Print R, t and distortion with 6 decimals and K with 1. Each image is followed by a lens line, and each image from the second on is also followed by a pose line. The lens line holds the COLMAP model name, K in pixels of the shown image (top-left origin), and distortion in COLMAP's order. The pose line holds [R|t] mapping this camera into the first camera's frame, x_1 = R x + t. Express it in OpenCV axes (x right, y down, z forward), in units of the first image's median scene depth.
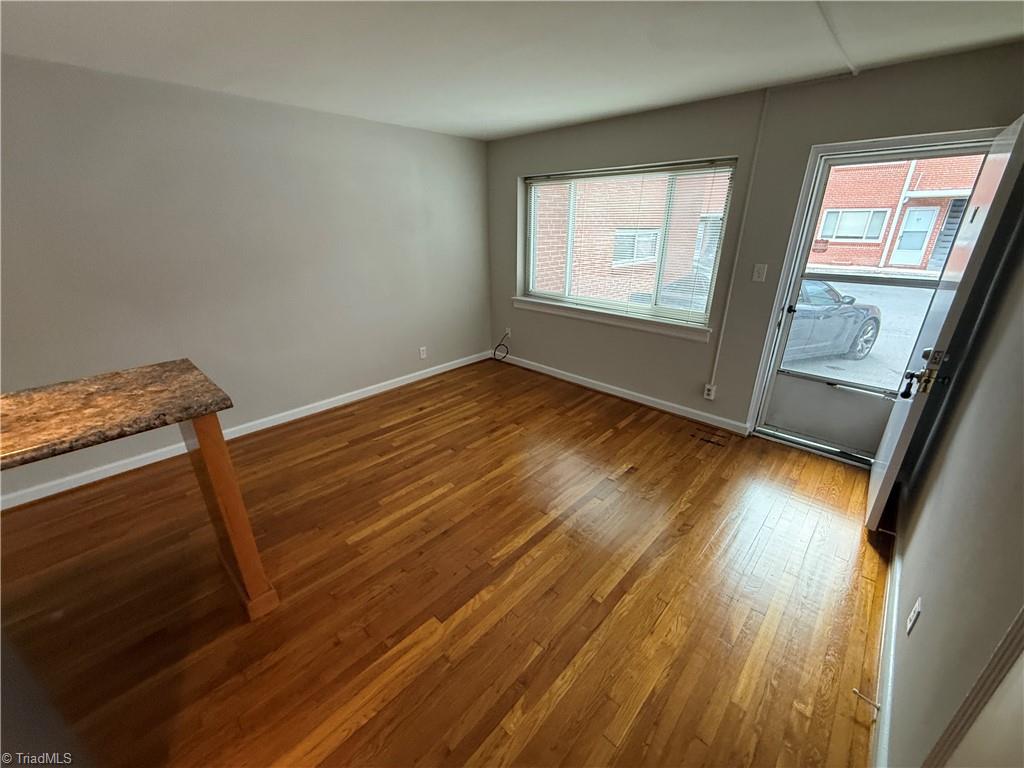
lens RADIAL K [[411.5, 0, 516.2], [0, 411.5, 382.3], [0, 0, 1]] dist [-0.001250, -0.000846]
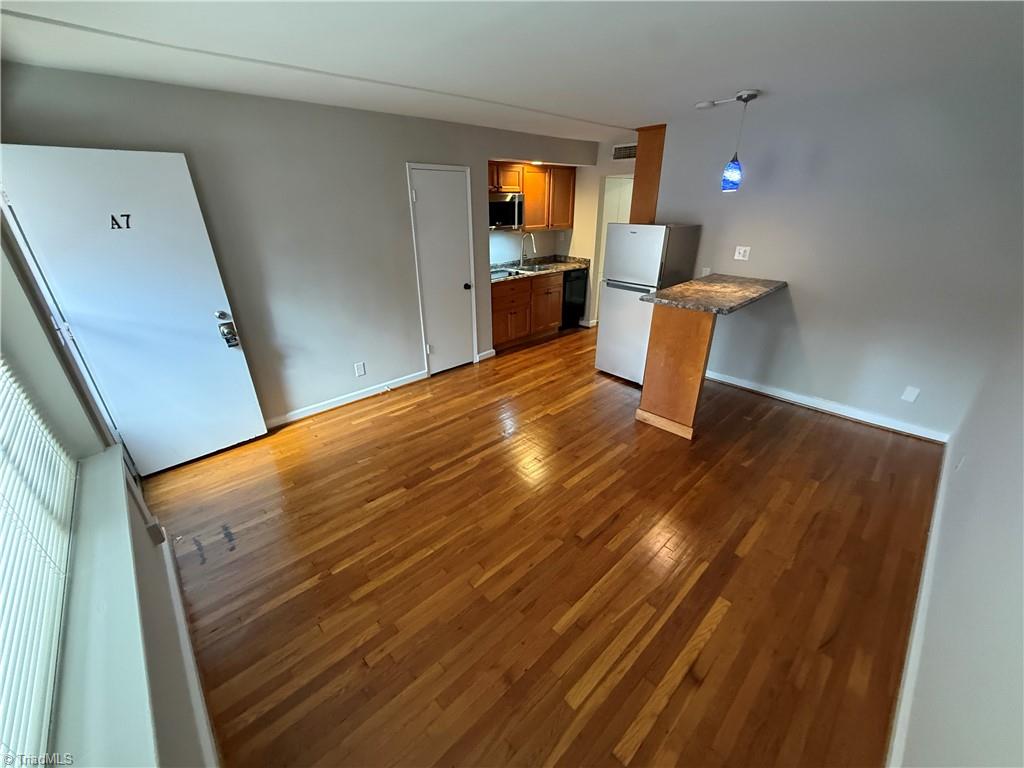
lens RADIAL K [[411.5, 0, 512.7], [0, 411.5, 380.3], [0, 0, 1]] dist [-0.001250, -0.000846]
pose [[-0.997630, -0.022810, 0.064922, -0.080932], [0.030260, 0.701920, 0.711613, -0.606024], [-0.061802, 0.711891, -0.699566, 1.422580]]
